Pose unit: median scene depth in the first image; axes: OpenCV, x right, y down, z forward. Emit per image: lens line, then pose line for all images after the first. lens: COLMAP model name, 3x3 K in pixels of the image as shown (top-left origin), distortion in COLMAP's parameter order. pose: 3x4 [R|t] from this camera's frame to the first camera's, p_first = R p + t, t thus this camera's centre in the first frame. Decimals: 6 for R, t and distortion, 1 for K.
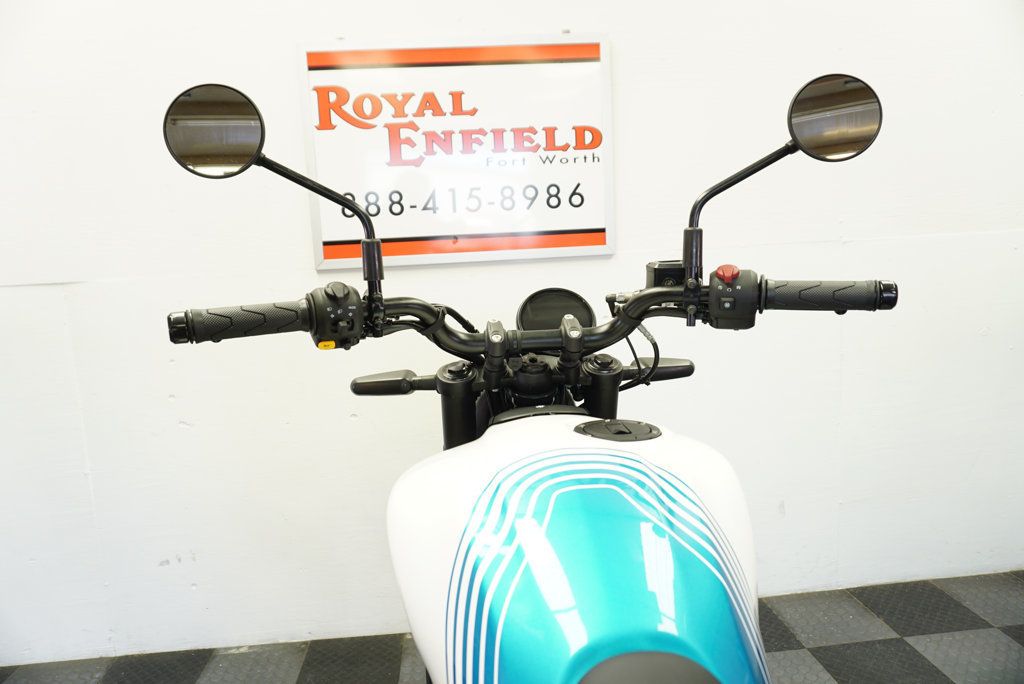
lens RADIAL K [[684.4, 0, 507.8], [0, 684.4, 345.0], [0, 0, 1]] dist [-0.043435, 0.031635]
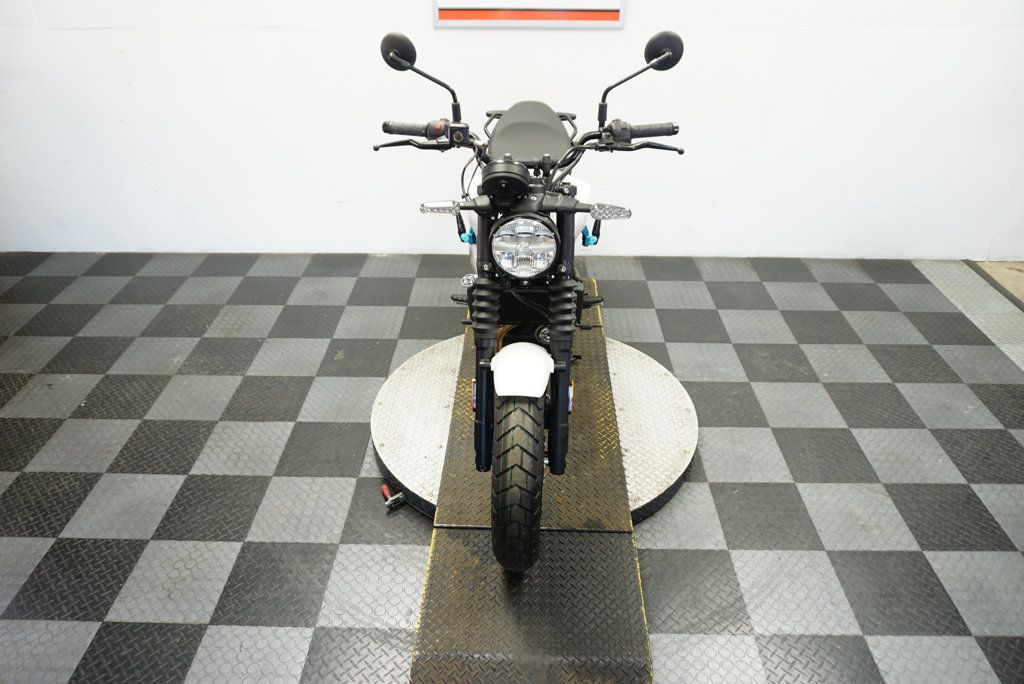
lens RADIAL K [[711.4, 0, 510.3], [0, 711.4, 348.6], [0, 0, 1]] dist [-0.041761, 0.019504]
pose [[0.993482, 0.098817, -0.056820, 0.065446], [-0.067105, 0.909959, 0.409232, -0.111133], [0.092143, -0.402752, 0.910660, -0.797917]]
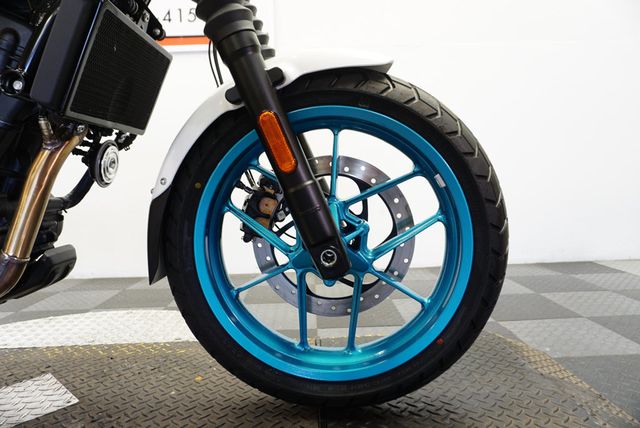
lens RADIAL K [[427.7, 0, 318.7], [0, 427.7, 213.9], [0, 0, 1]] dist [-0.043435, 0.031635]
pose [[0.997712, 0.025732, -0.062521, 0.361007], [-0.030152, 0.997034, -0.070811, 0.368276], [0.060513, 0.072535, 0.995528, -0.020323]]
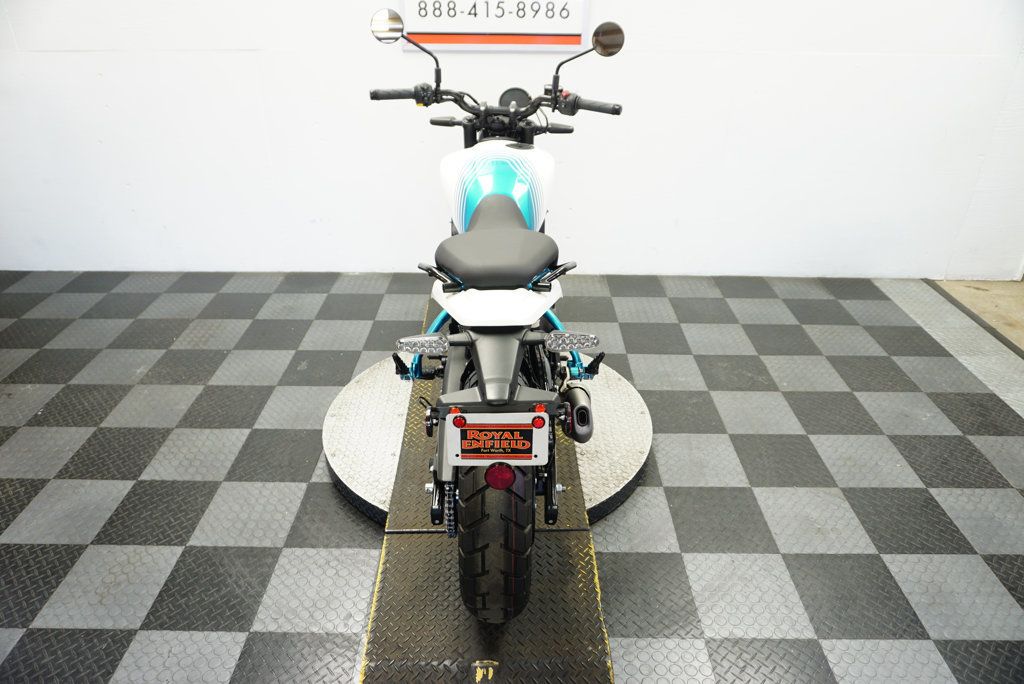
lens RADIAL K [[684.4, 0, 510.4], [0, 684.4, 342.0], [0, 0, 1]] dist [-0.043435, 0.031635]
pose [[0.994016, 0.094564, -0.054685, 0.138684], [-0.069665, 0.934361, 0.349451, -0.043294], [0.084141, -0.343551, 0.935357, -0.771257]]
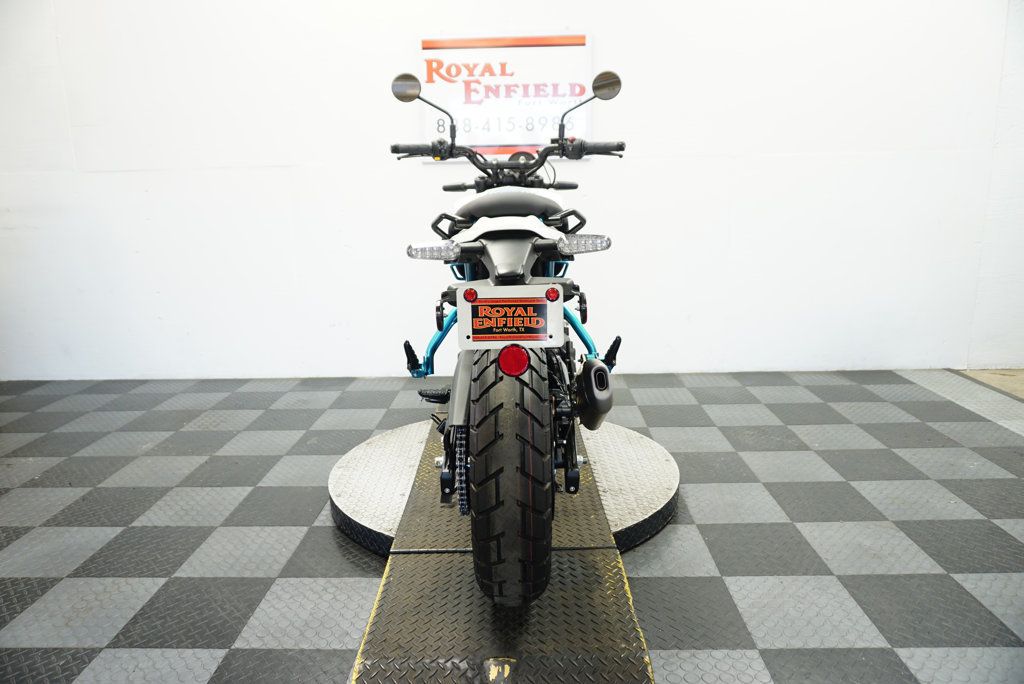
lens RADIAL K [[684.4, 0, 511.2], [0, 684.4, 344.7], [0, 0, 1]] dist [-0.043435, 0.031635]
pose [[0.993480, 0.053267, -0.100794, 0.163949], [-0.046173, 0.996375, 0.071447, 0.234683], [0.104235, -0.066327, 0.992339, -0.809906]]
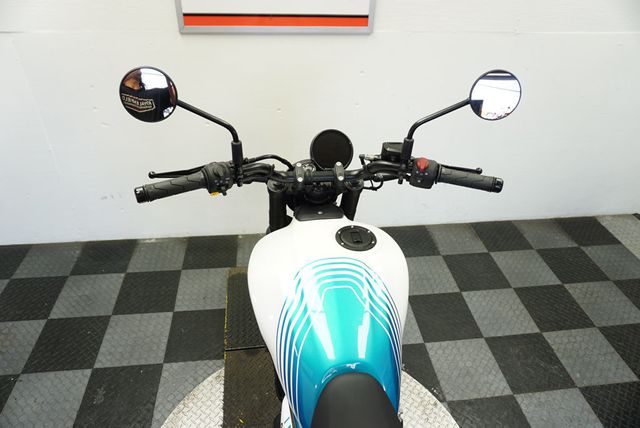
lens RADIAL K [[427.7, 0, 317.3], [0, 427.7, 211.8], [0, 0, 1]] dist [-0.043435, 0.031635]
pose [[0.996290, 0.045959, 0.072756, -0.022964], [-0.073933, 0.889790, 0.450341, -0.207998], [-0.044040, -0.454050, 0.889887, -0.049998]]
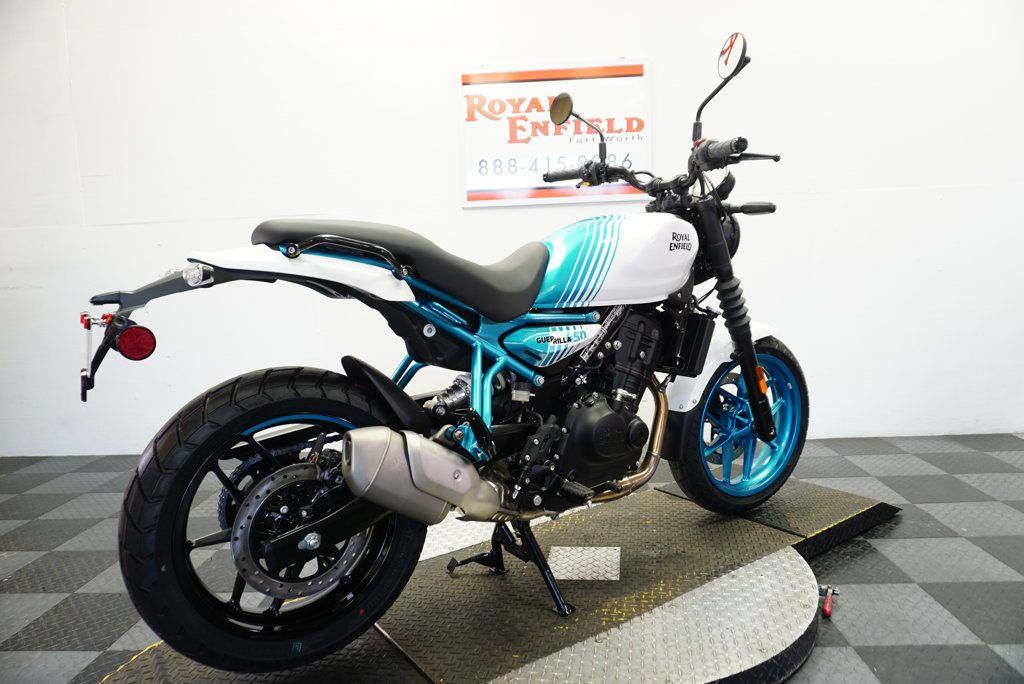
lens RADIAL K [[681.5, 0, 508.6], [0, 681.5, 345.3], [0, 0, 1]] dist [-0.021093, 0.008730]
pose [[0.990111, 0.027242, -0.137616, 0.060686], [-0.030817, 0.999239, -0.023914, 0.256829], [0.136860, 0.027919, 0.990197, -0.589548]]
